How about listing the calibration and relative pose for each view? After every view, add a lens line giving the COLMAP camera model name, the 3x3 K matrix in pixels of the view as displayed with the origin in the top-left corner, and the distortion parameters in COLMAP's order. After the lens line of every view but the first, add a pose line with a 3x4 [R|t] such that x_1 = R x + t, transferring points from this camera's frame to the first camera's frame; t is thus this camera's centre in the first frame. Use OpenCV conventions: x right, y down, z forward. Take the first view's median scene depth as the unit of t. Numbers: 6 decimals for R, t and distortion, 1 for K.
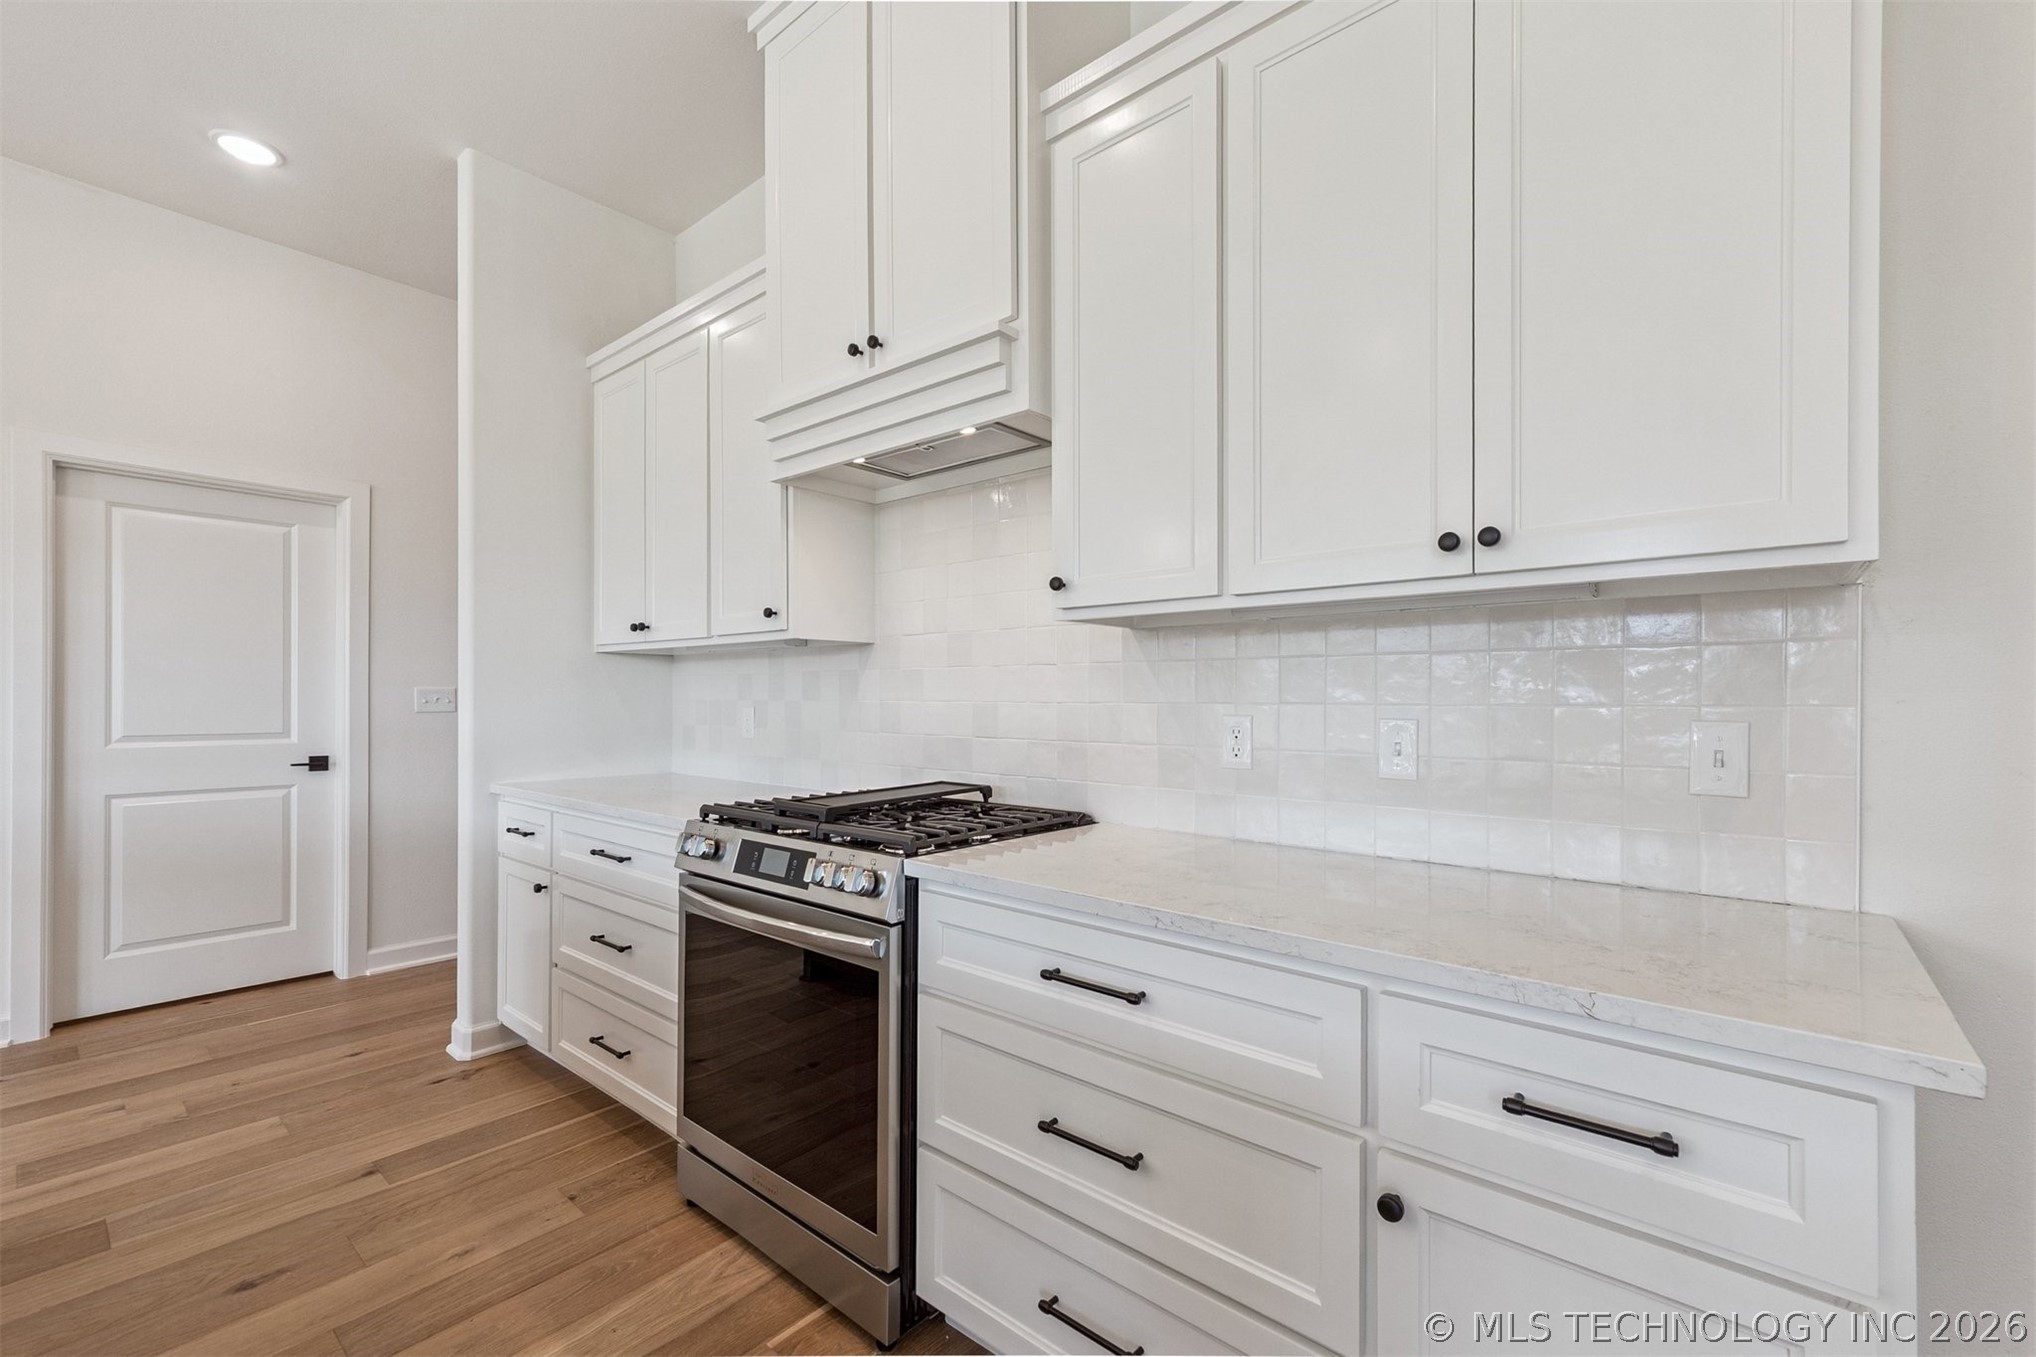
lens RADIAL K [[855.9, 0, 1011.1], [0, 855.9, 700.2], [0, 0, 1]] dist [0.001969, 0.000133]
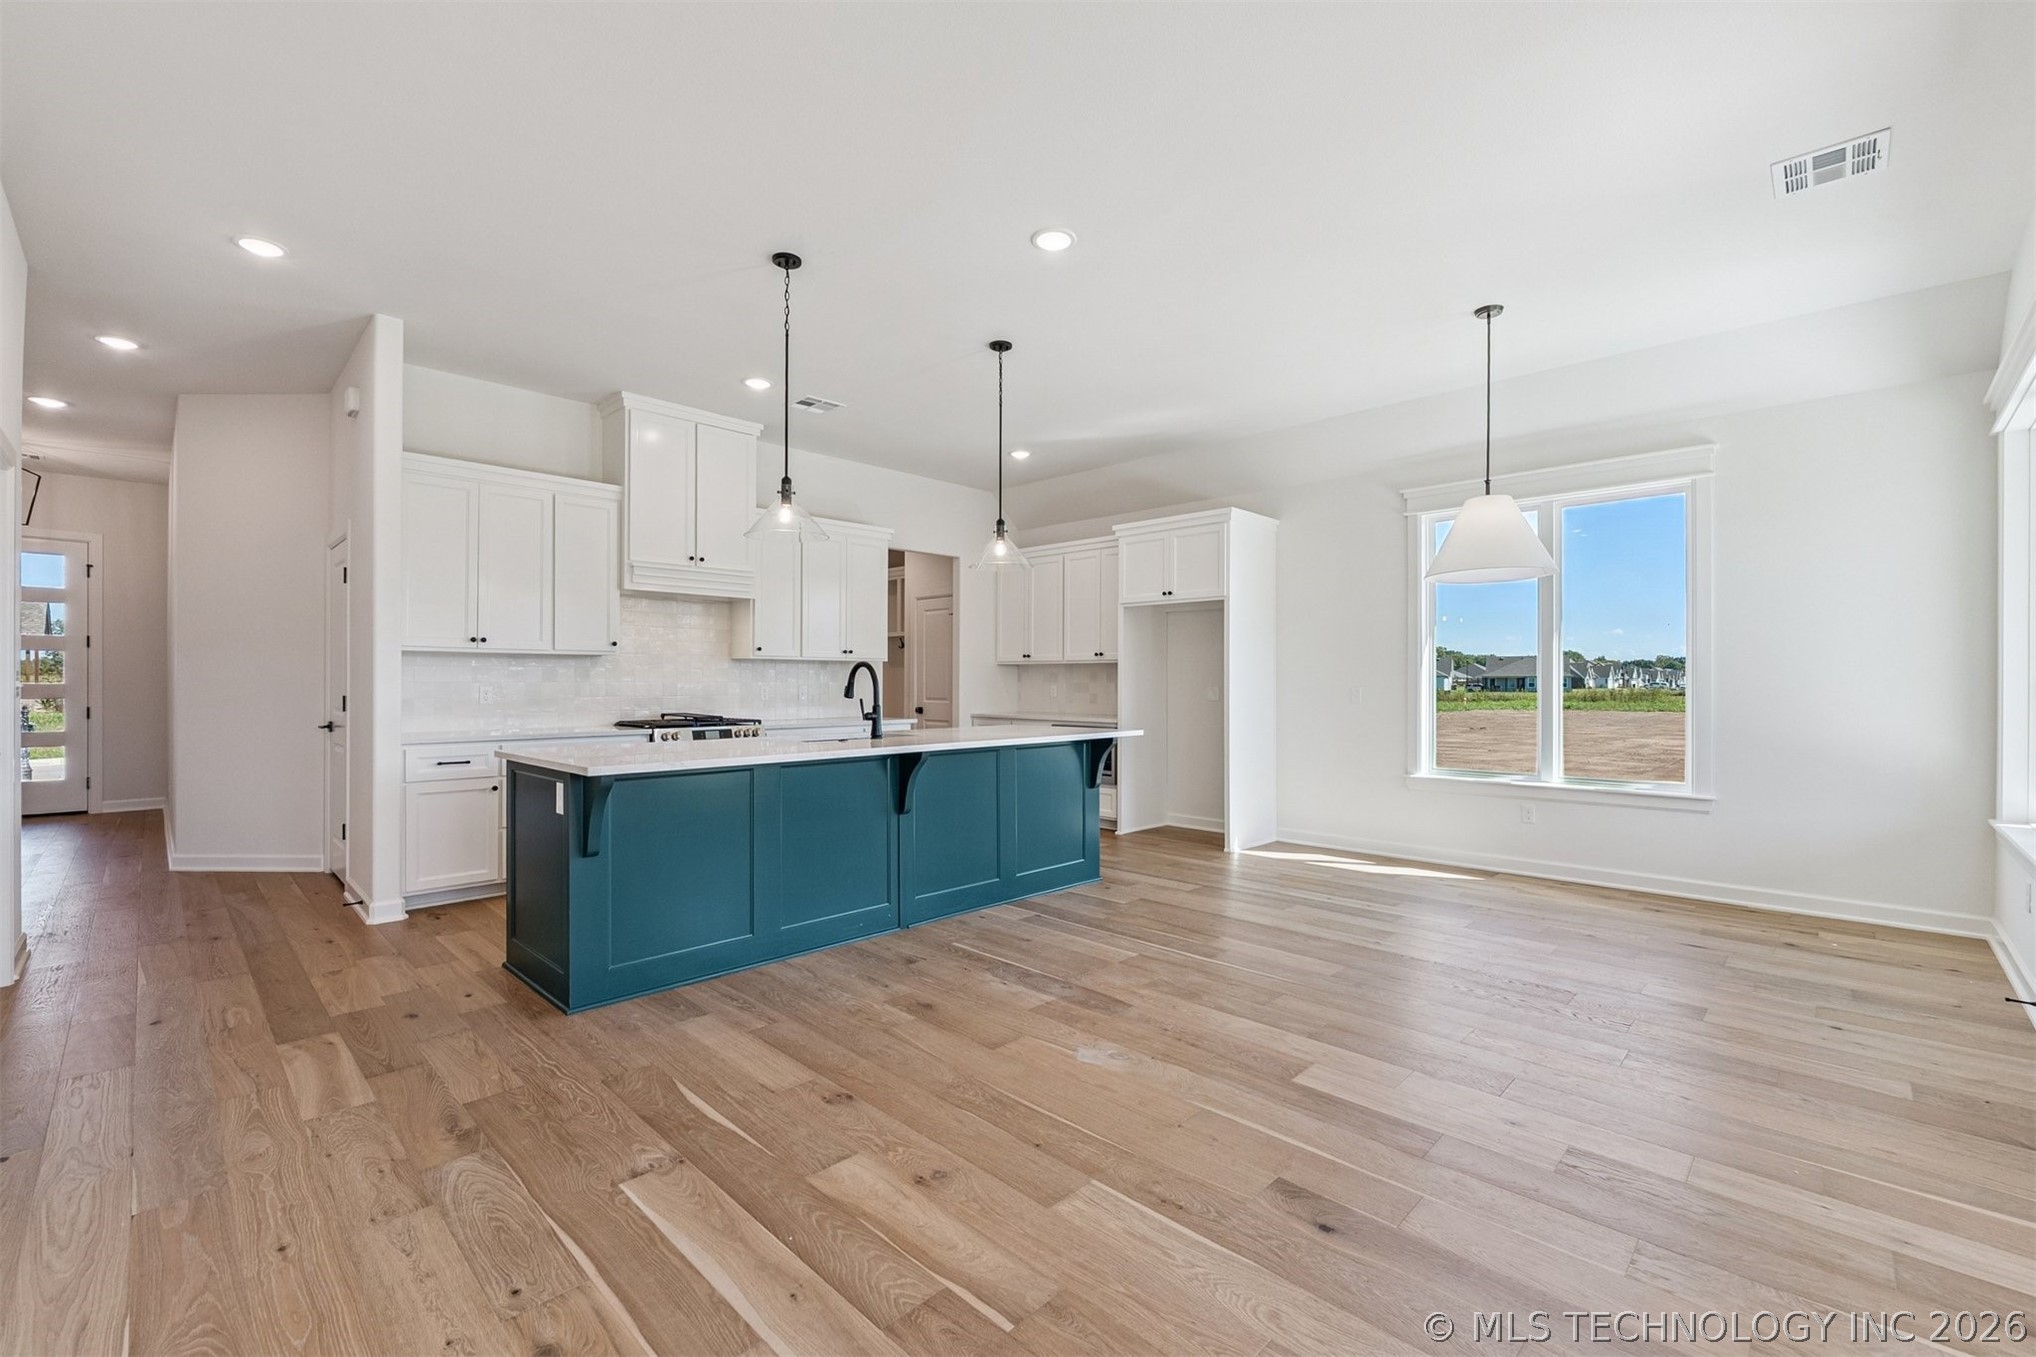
lens RADIAL K [[858.8, 0, 1019.3], [0, 858.8, 680.8], [0, 0, 1]] dist [-0.006956, -0.000459]
pose [[0.070072, -0.004770, 0.997531, -2.978406], [-0.002837, 0.999984, 0.004981, -0.021488], [-0.997538, -0.003179, 0.070058, -0.283949]]
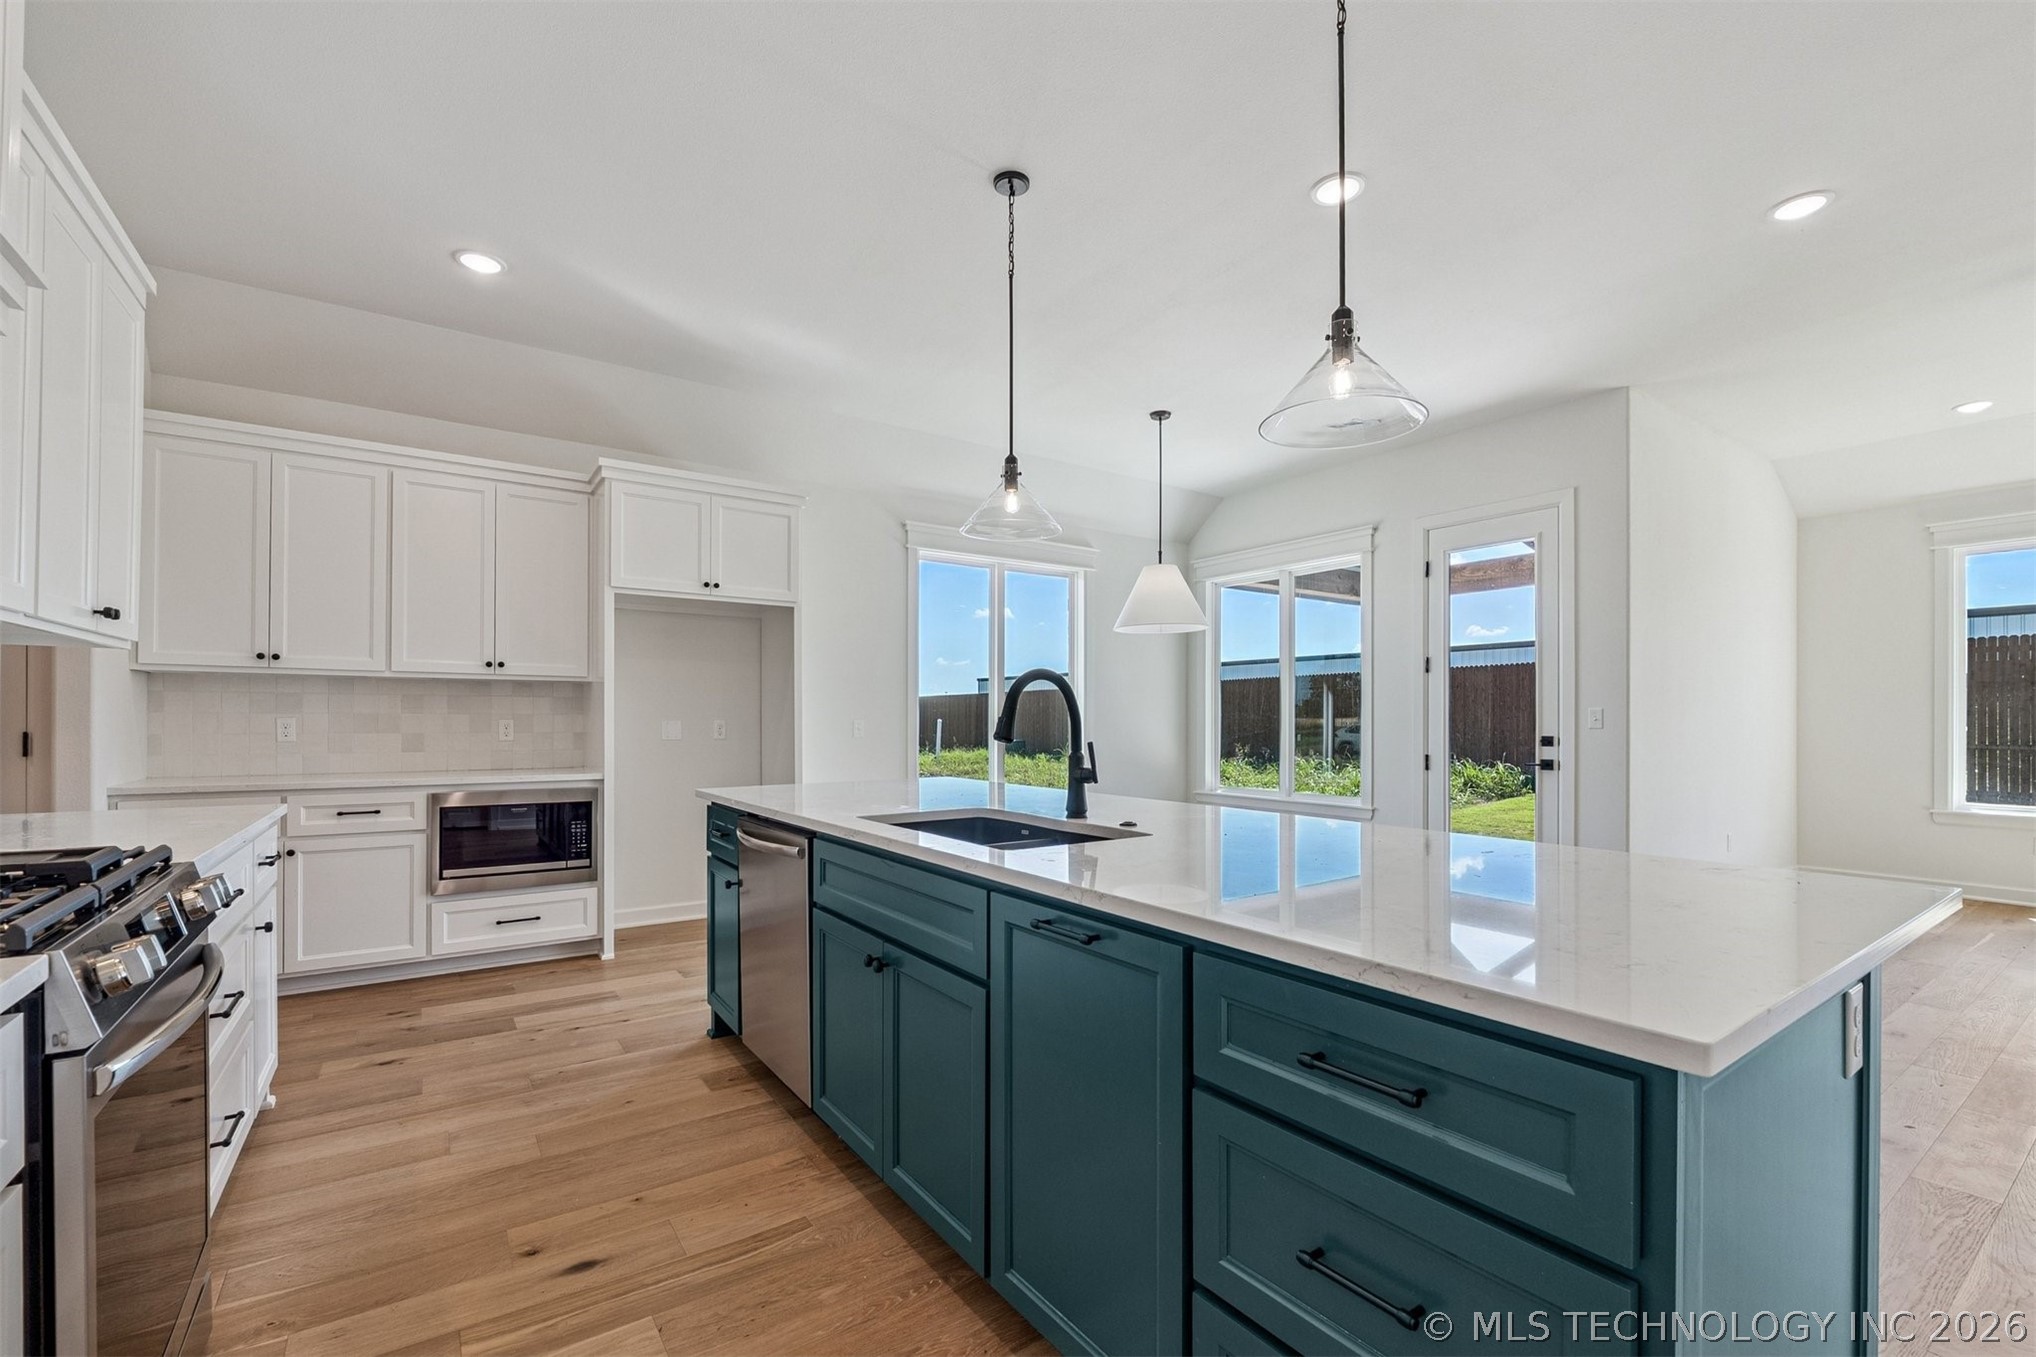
lens RADIAL K [[871.7, 0, 1014.5], [0, 871.7, 699.3], [0, 0, 1]] dist [-0.004605, -0.000375]
pose [[-0.966911, -0.012740, 0.254796, -1.046893], [-0.020430, 0.999411, -0.027560, 0.001900], [-0.254295, -0.031854, -0.966602, 1.404810]]
